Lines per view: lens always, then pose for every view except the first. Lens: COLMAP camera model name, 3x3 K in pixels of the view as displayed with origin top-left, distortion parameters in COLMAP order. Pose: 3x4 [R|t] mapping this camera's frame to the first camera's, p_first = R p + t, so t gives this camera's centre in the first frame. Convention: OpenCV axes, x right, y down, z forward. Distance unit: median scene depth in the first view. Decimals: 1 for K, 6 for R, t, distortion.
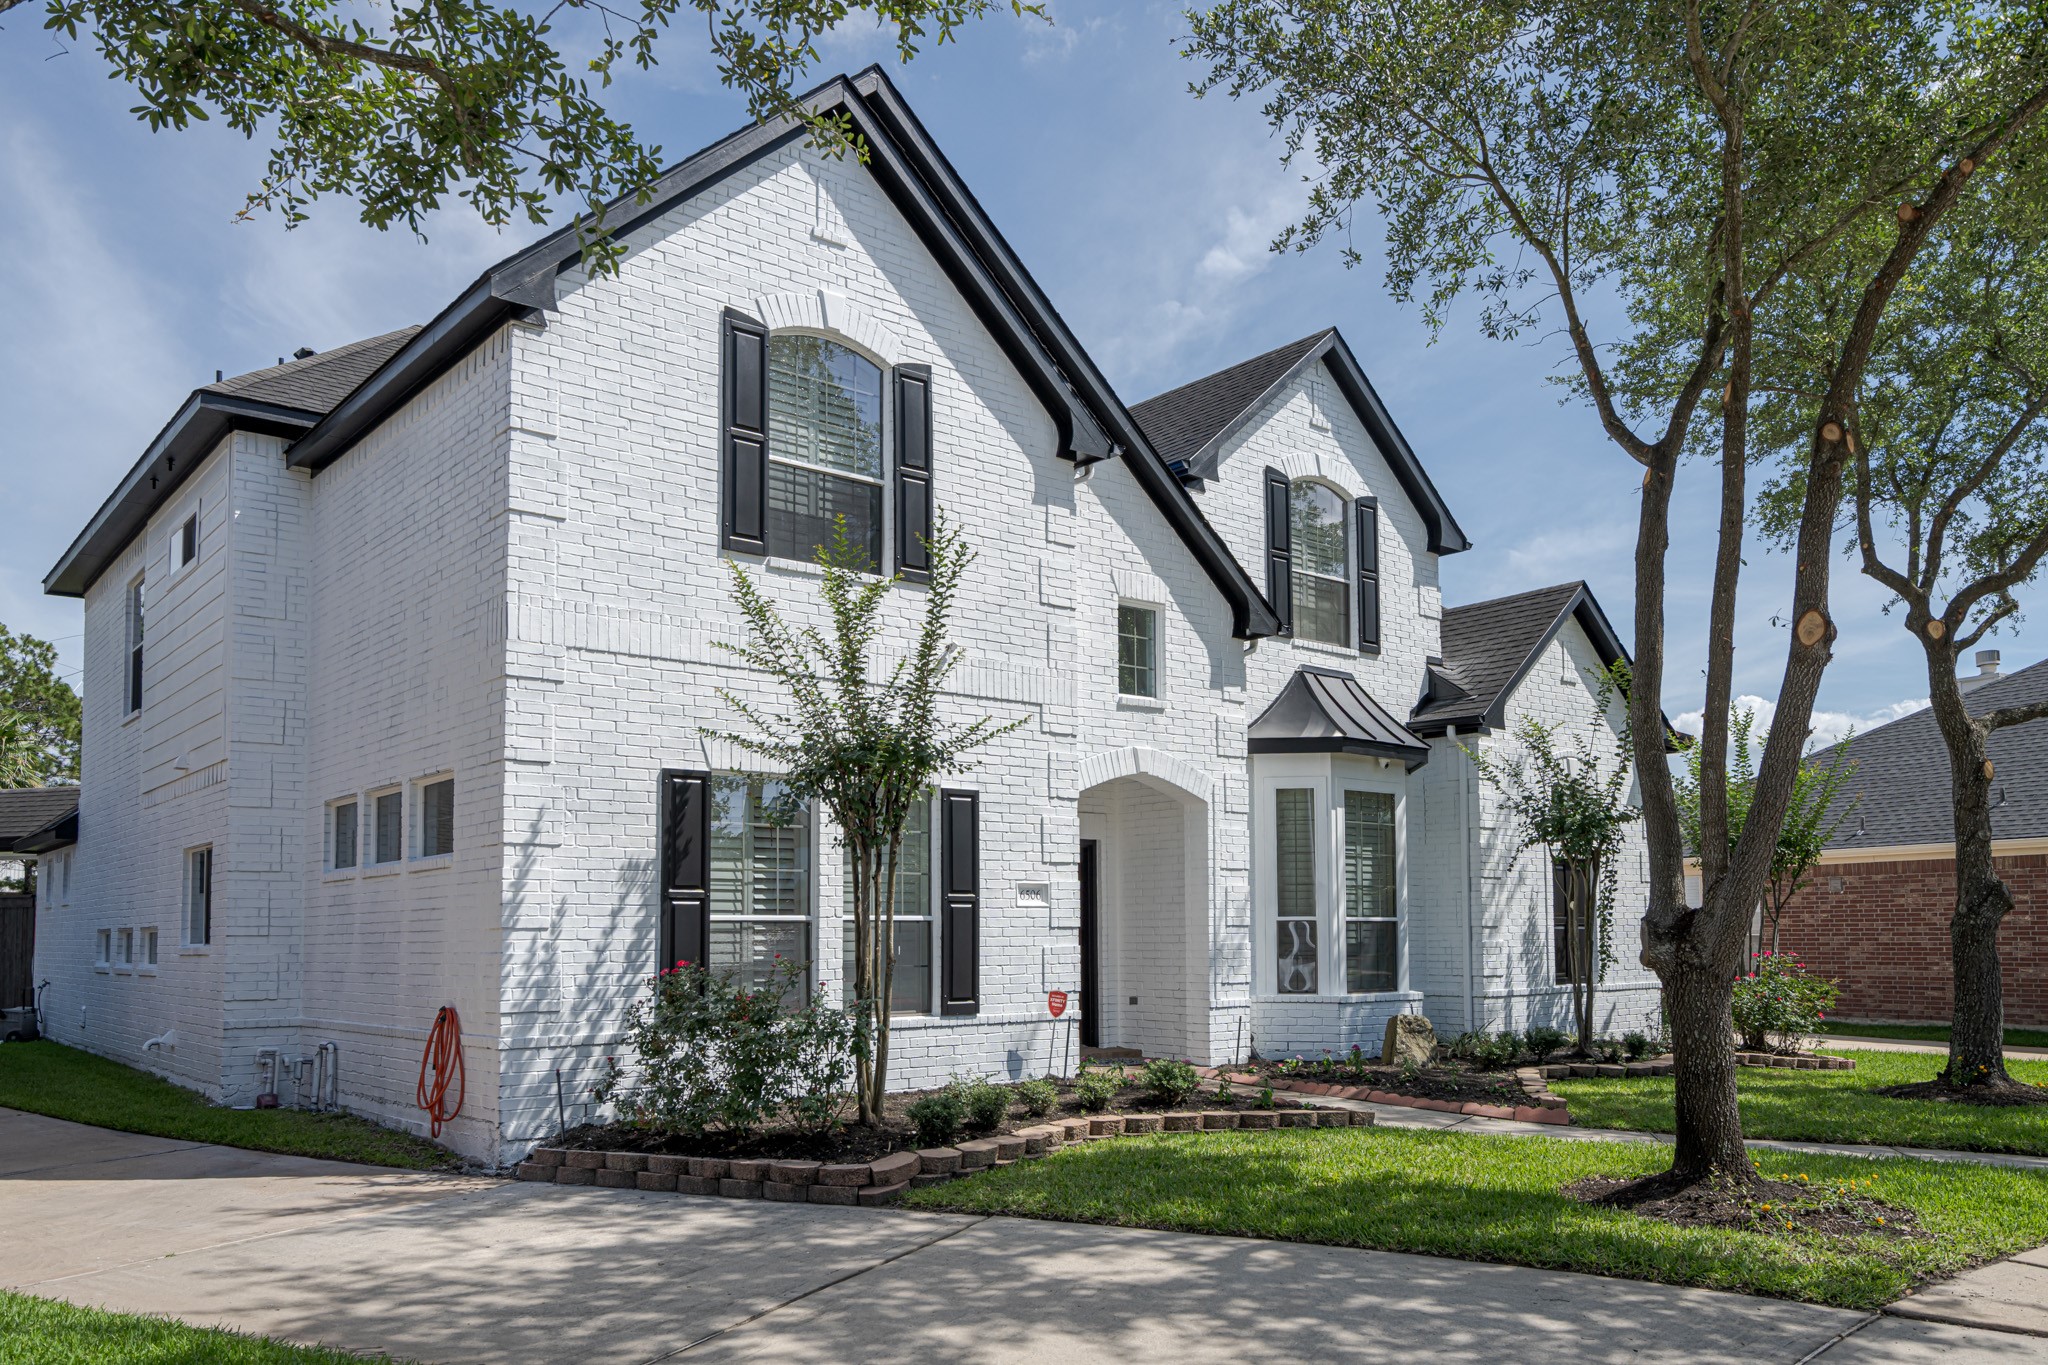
lens RADIAL K [[1630.7, 0, 1024.0], [0, 1630.7, 682.5], [0, 0, 1]] dist [-0.056761, -0.000287]
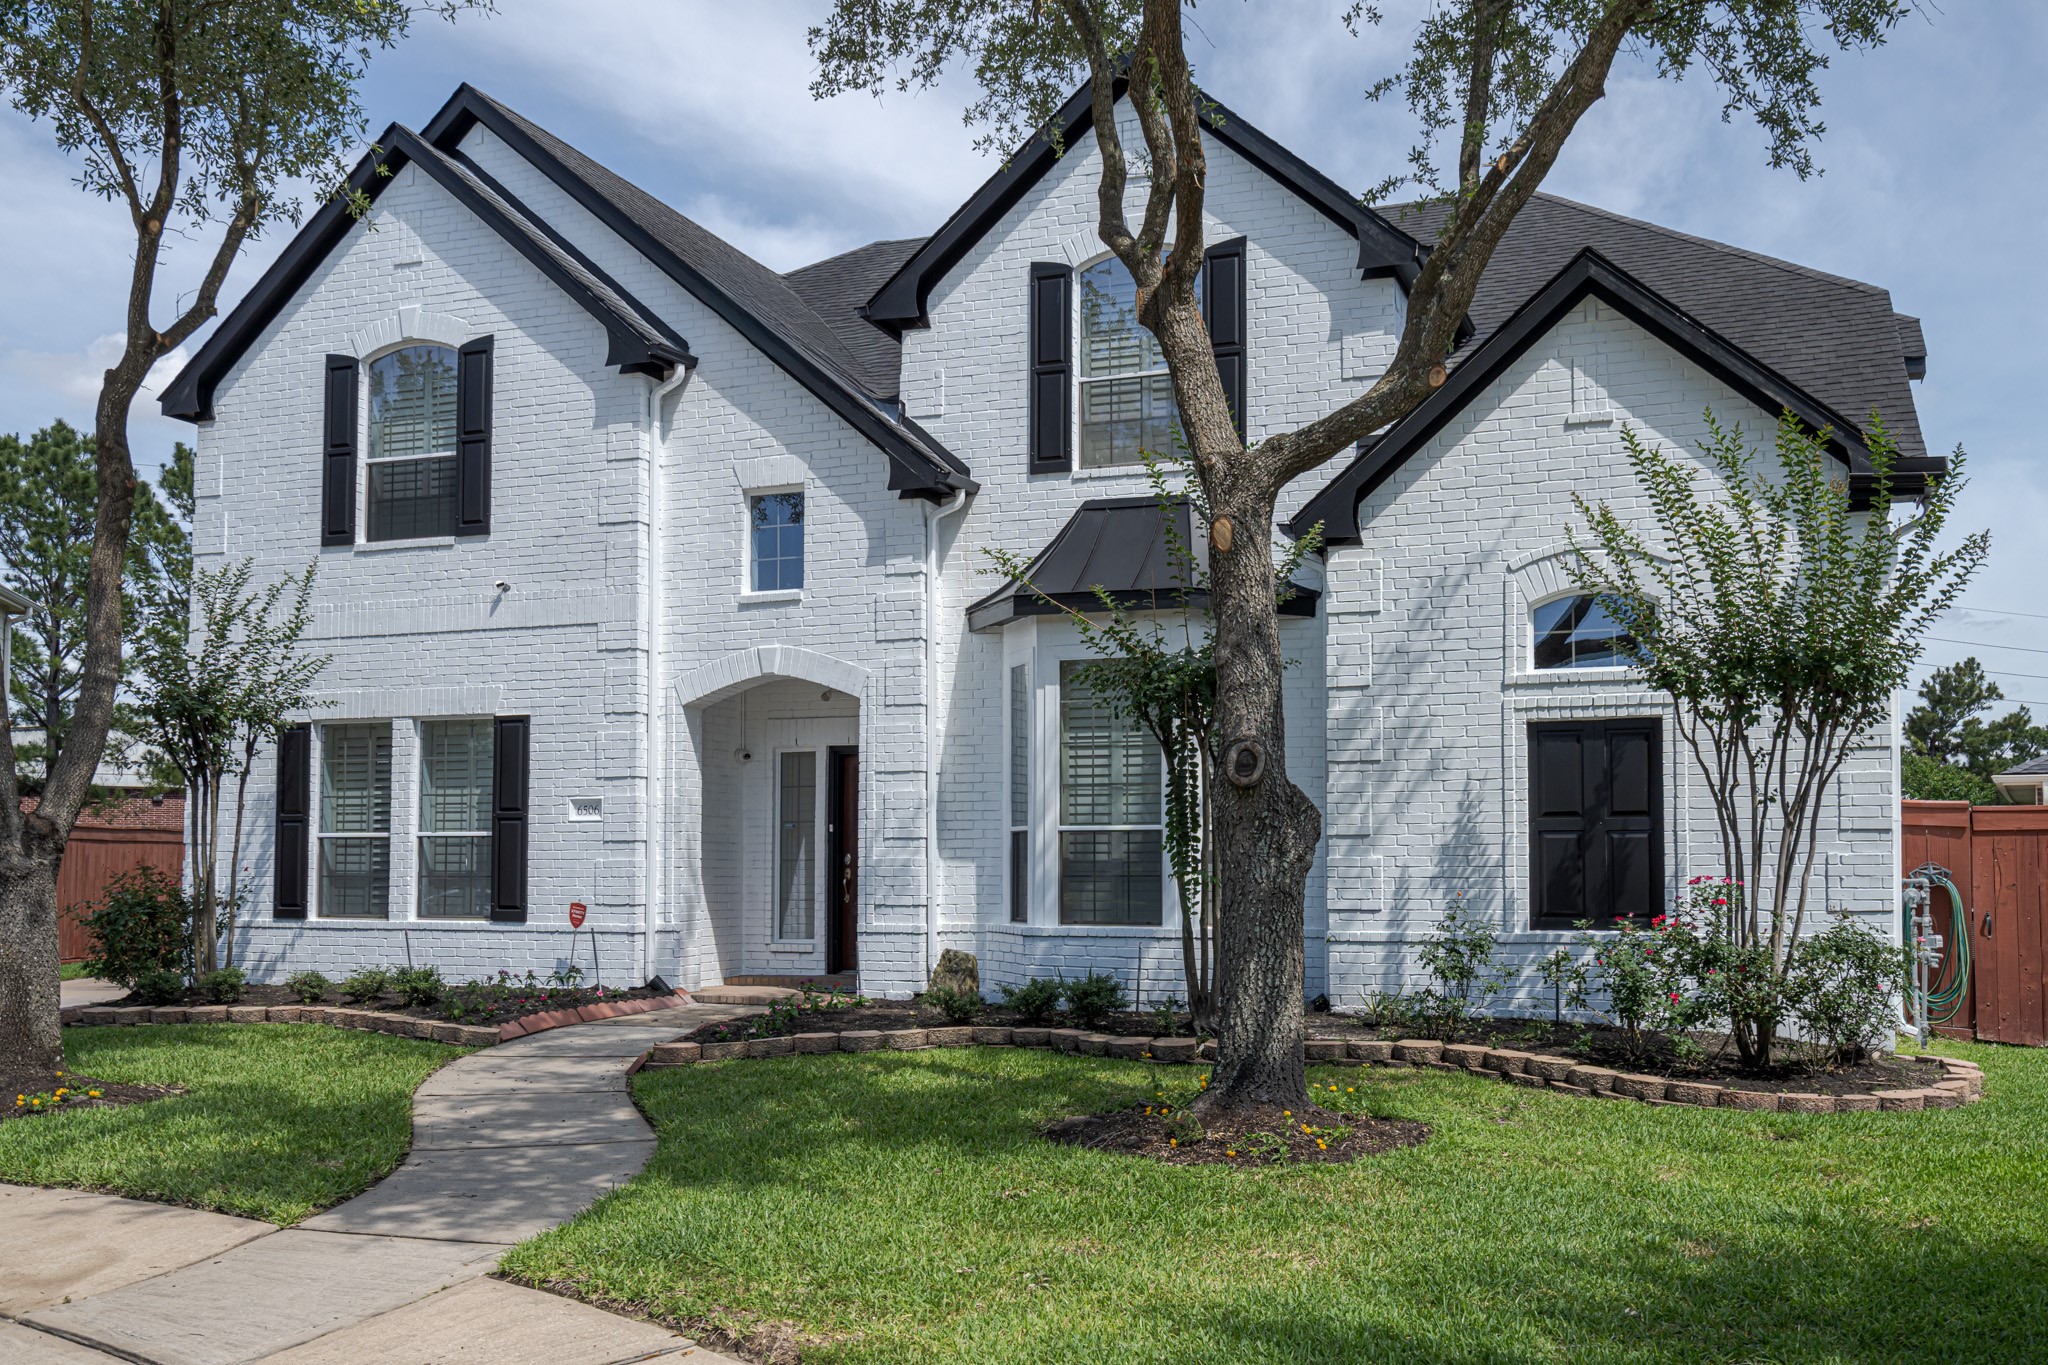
lens RADIAL K [[1630.7, 0, 1024.0], [0, 1630.7, 682.5], [0, 0, 1]] dist [-0.056761, -0.000287]
pose [[0.502823, -0.092936, -0.859379, 0.935418], [0.133083, 0.990673, -0.029267, 0.106304], [0.854083, -0.099652, 0.510501, 0.652054]]
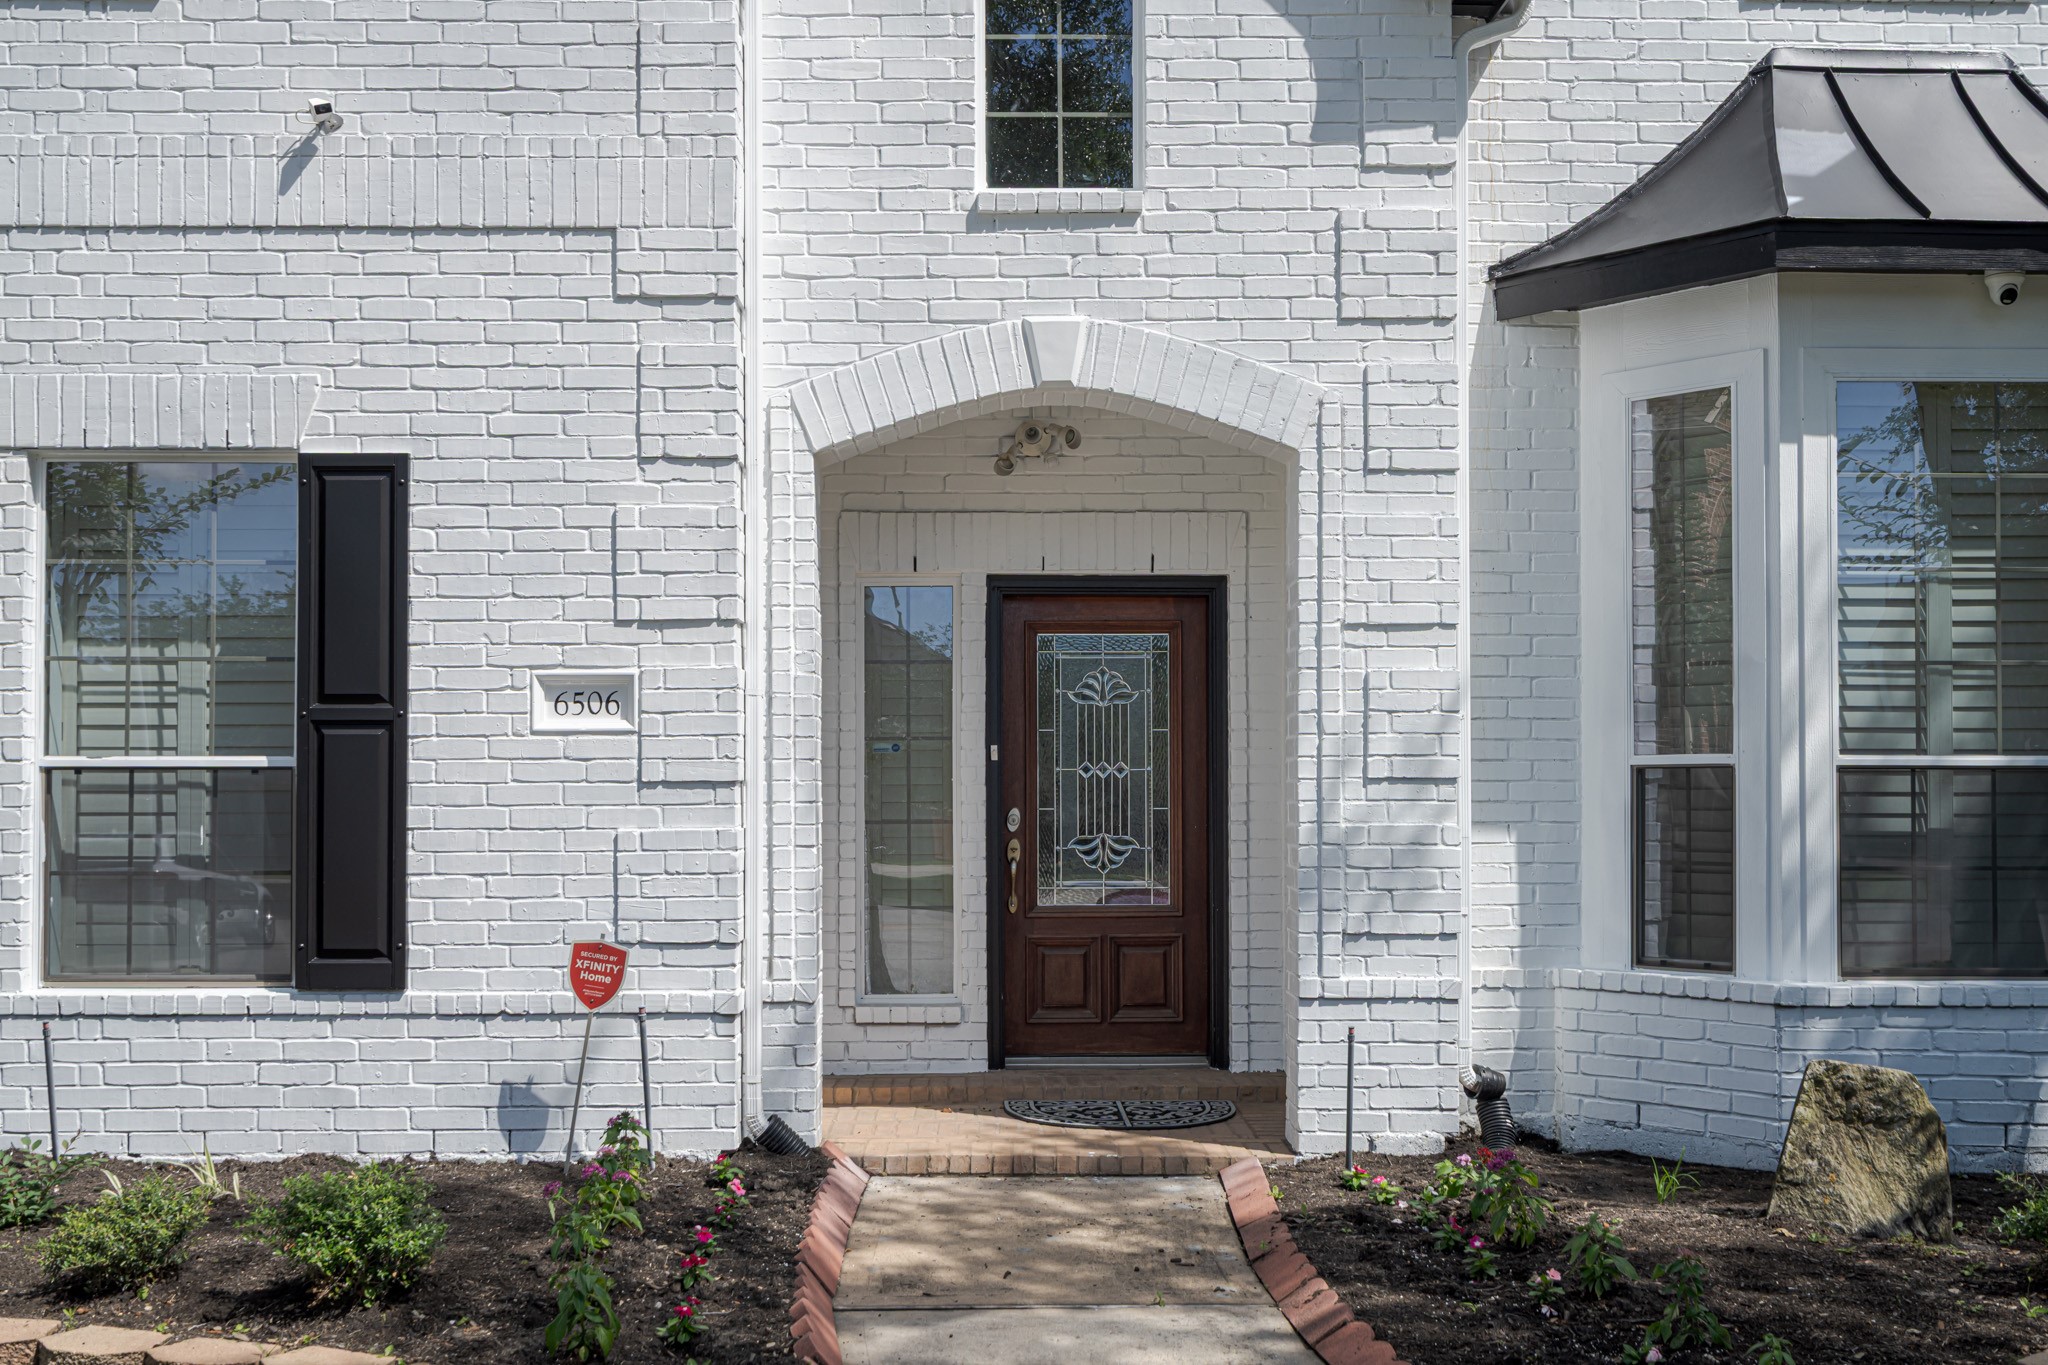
lens RADIAL K [[2039.2, 0, 1024.0], [0, 2039.2, 682.5], [0, 0, 1]] dist [-0.004138, -0.020263]
pose [[0.765605, -0.031123, -0.642558, 0.373658], [0.095473, 0.993265, 0.065645, 0.092838], [0.636187, -0.111605, 0.763420, 0.619215]]
